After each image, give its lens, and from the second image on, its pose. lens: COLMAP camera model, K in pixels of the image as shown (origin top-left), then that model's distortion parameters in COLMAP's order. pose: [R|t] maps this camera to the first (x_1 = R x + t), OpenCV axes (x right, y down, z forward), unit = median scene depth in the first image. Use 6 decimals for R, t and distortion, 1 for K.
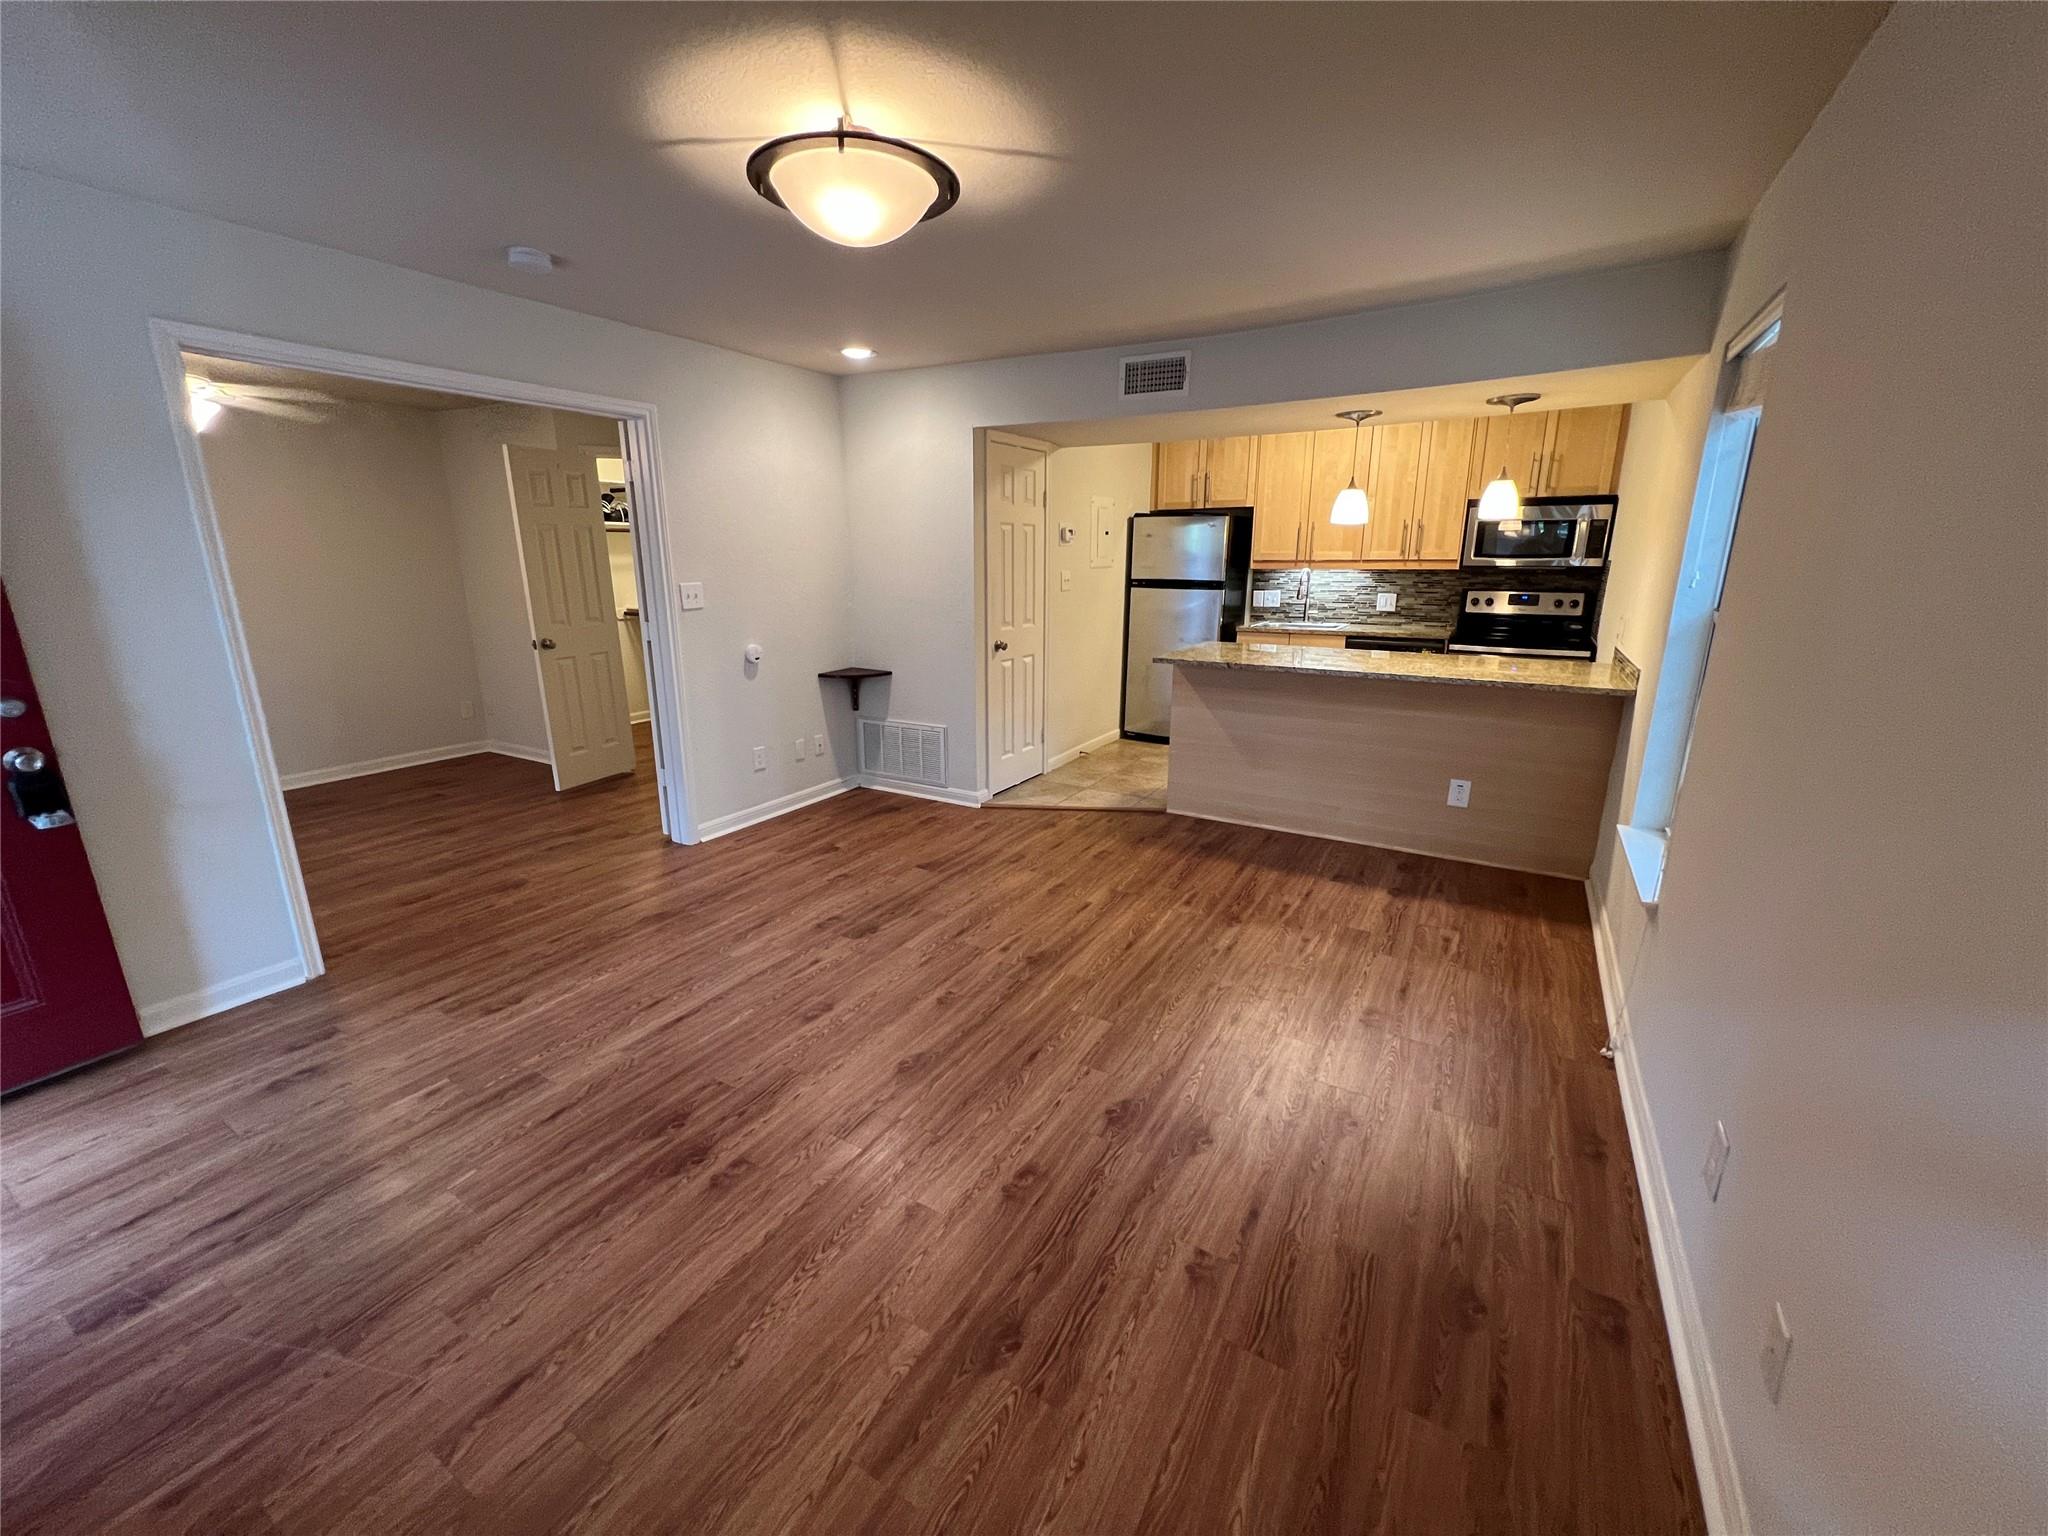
lens RADIAL K [[816.9, 0, 1018.7], [0, 816.9, 769.7], [0, 0, 1]] dist [-0.001519, 0.000643]
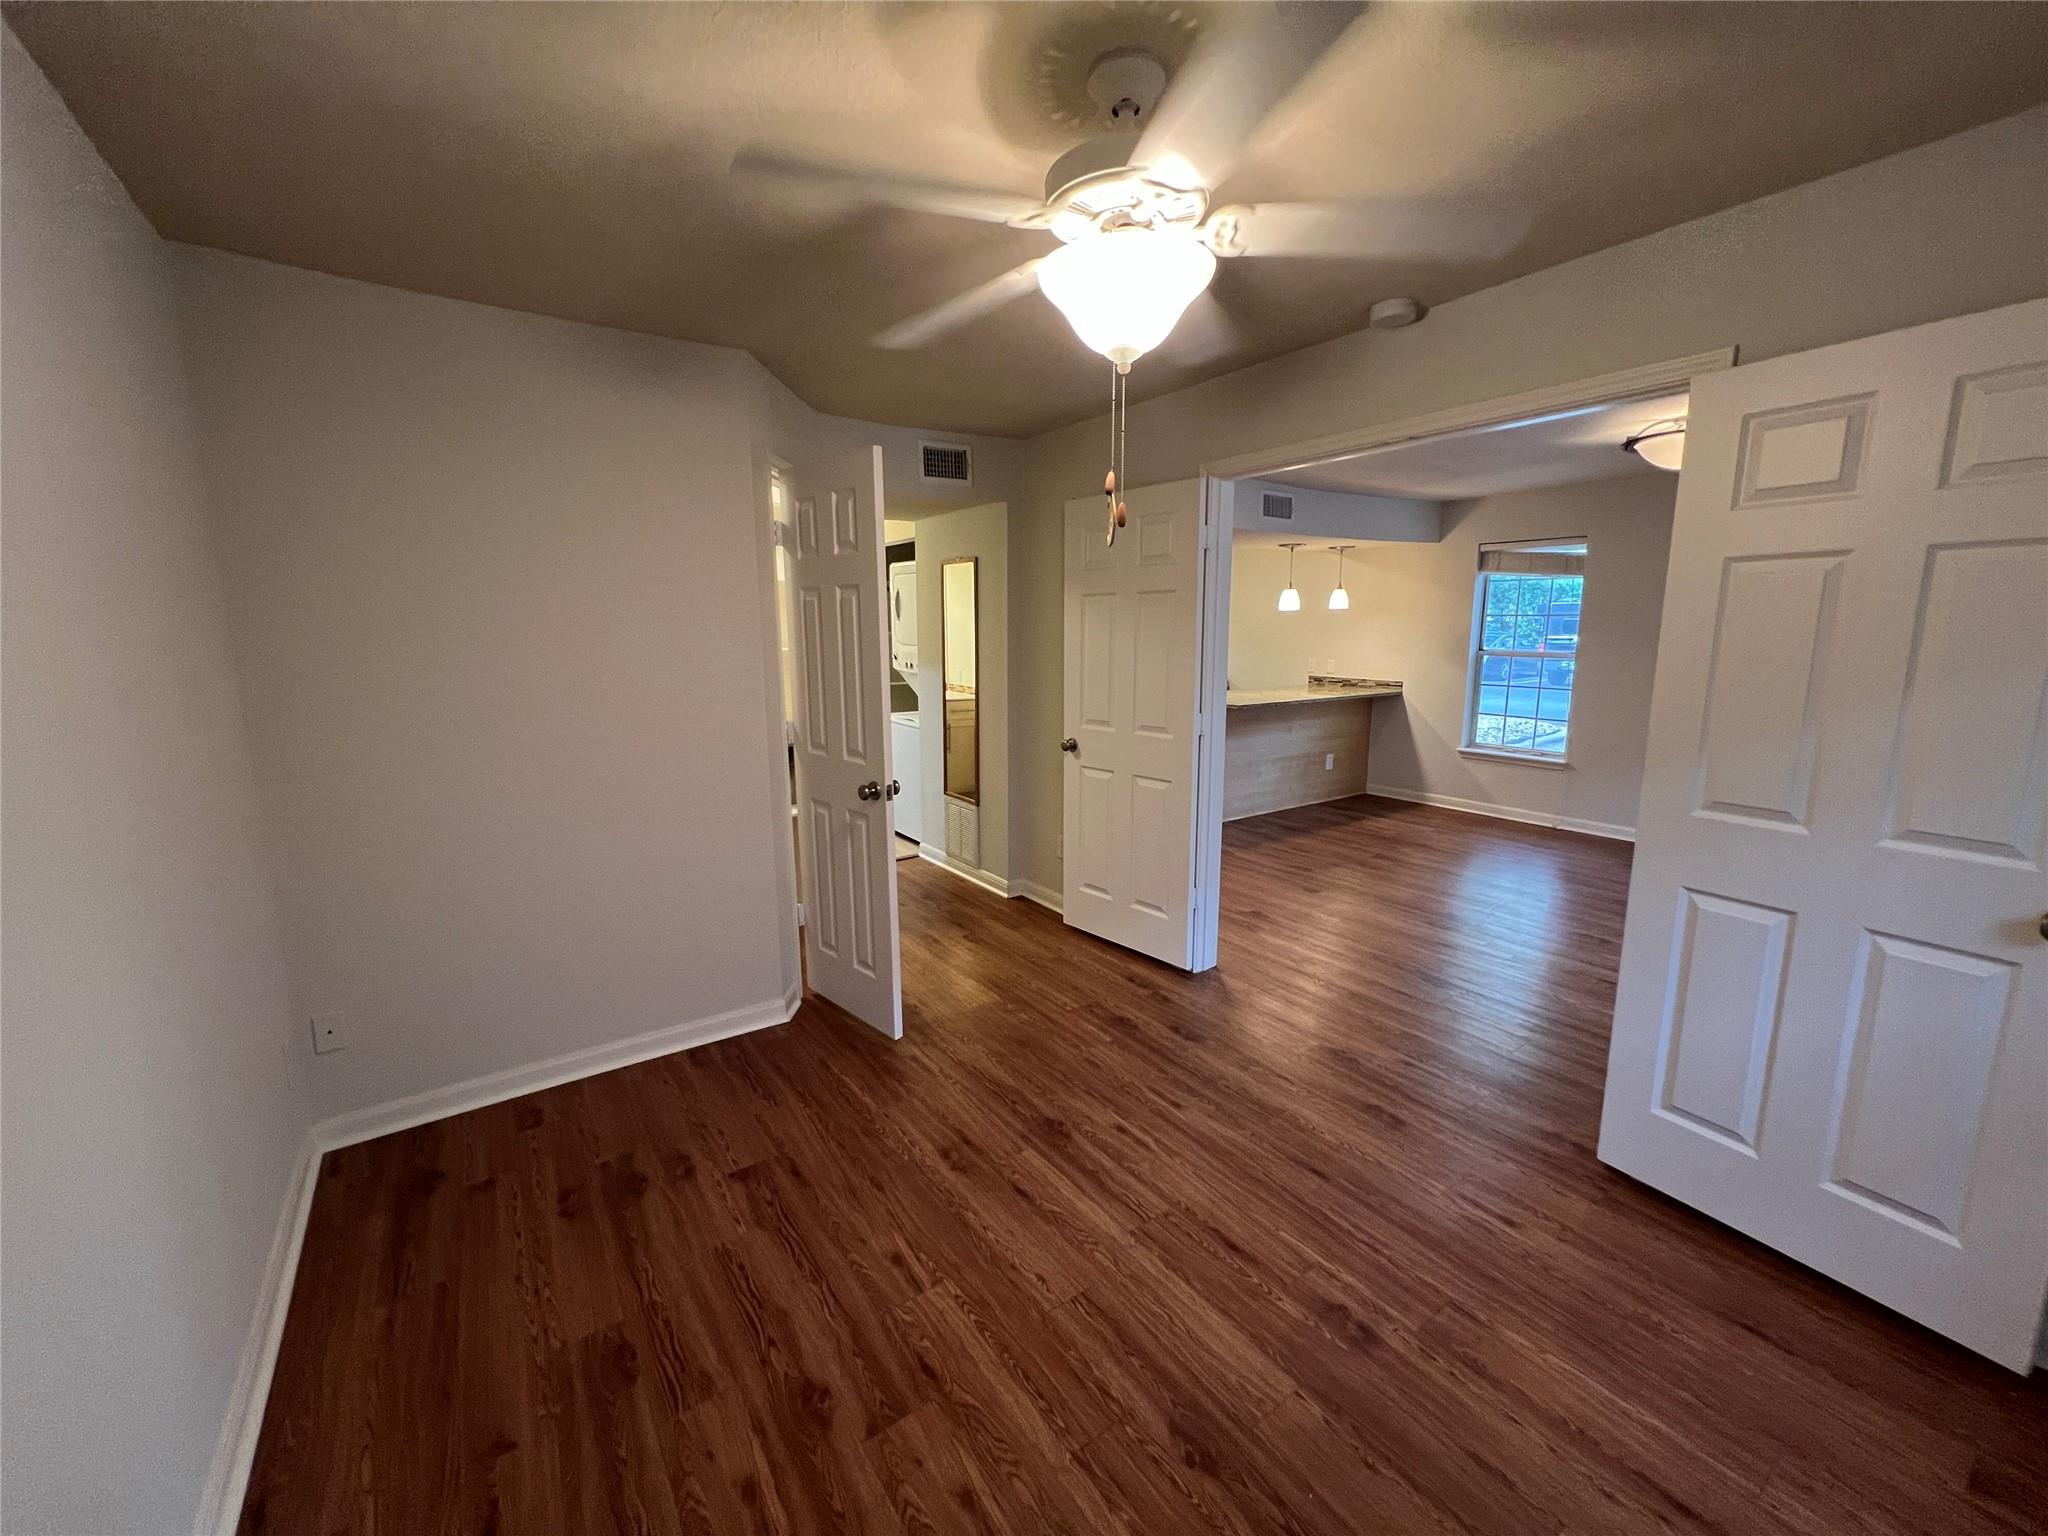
lens RADIAL K [[813.8, 0, 1020.8], [0, 813.8, 768.2], [0, 0, 1]] dist [-0.001595, -0.000318]
pose [[0.414653, -0.159024, 0.895977, -1.027834], [0.237597, 0.969377, 0.062093, -0.176776], [-0.878414, 0.187134, 0.439739, 0.644053]]
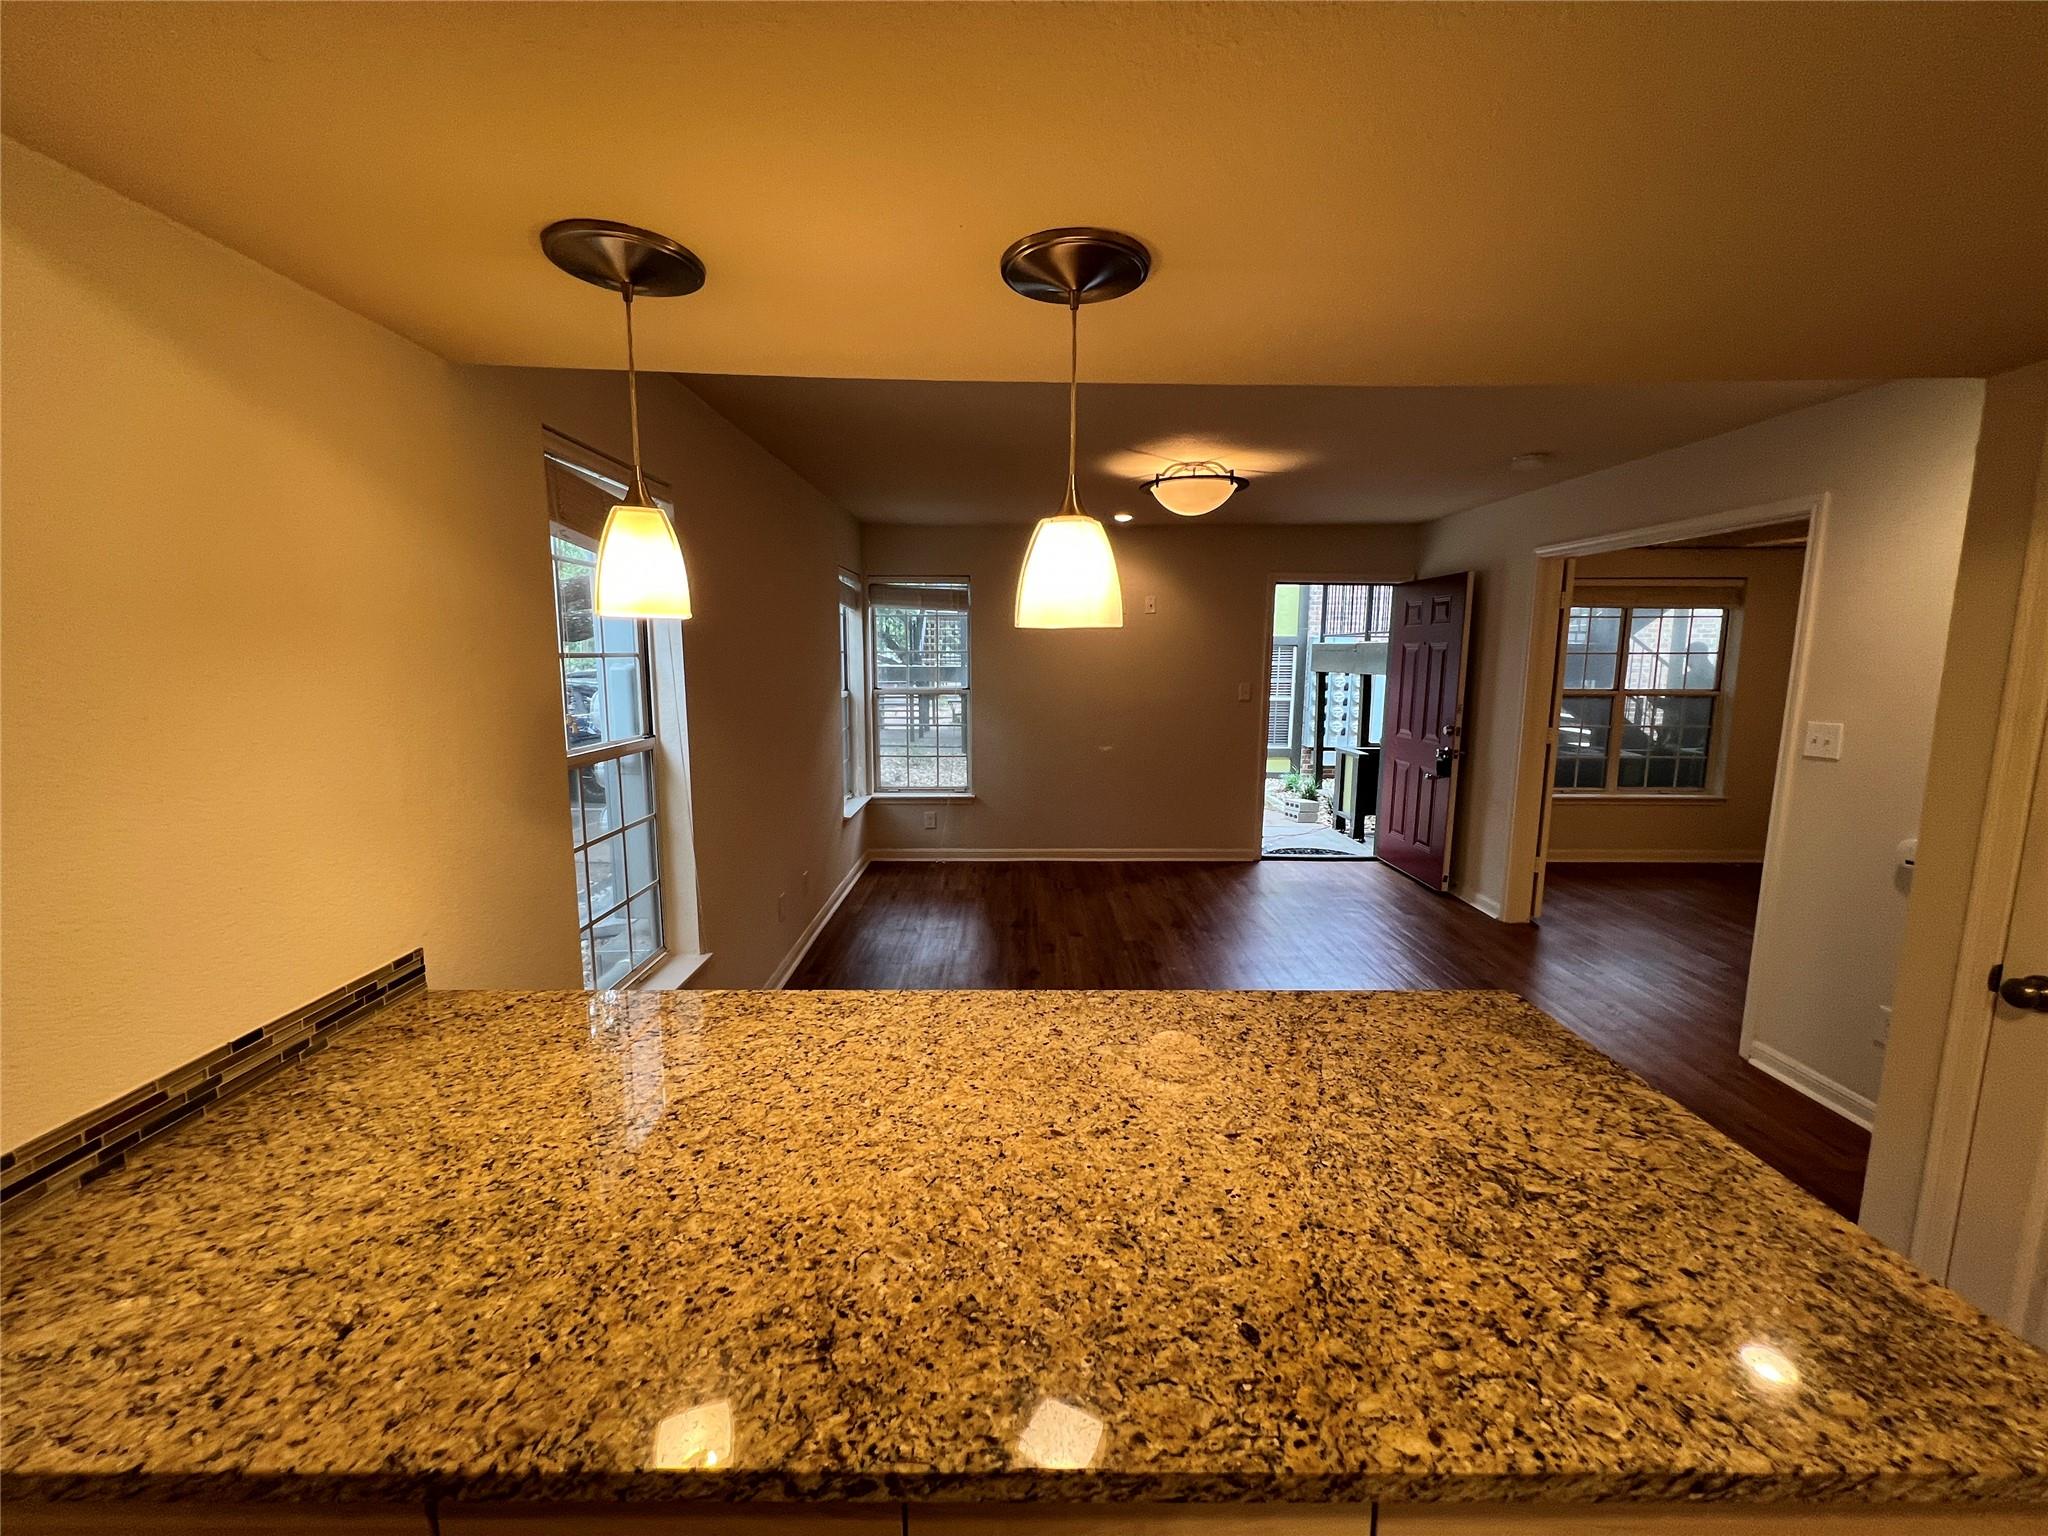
lens RADIAL K [[817.5, 0, 1015.4], [0, 817.5, 762.5], [0, 0, 1]] dist [0.000176, -0.000188]
pose [[-0.861550, 0.067954, -0.503104, 0.456405], [-0.132348, 0.926669, 0.351806, -0.284530], [0.490117, 0.369684, -0.789379, 0.985112]]
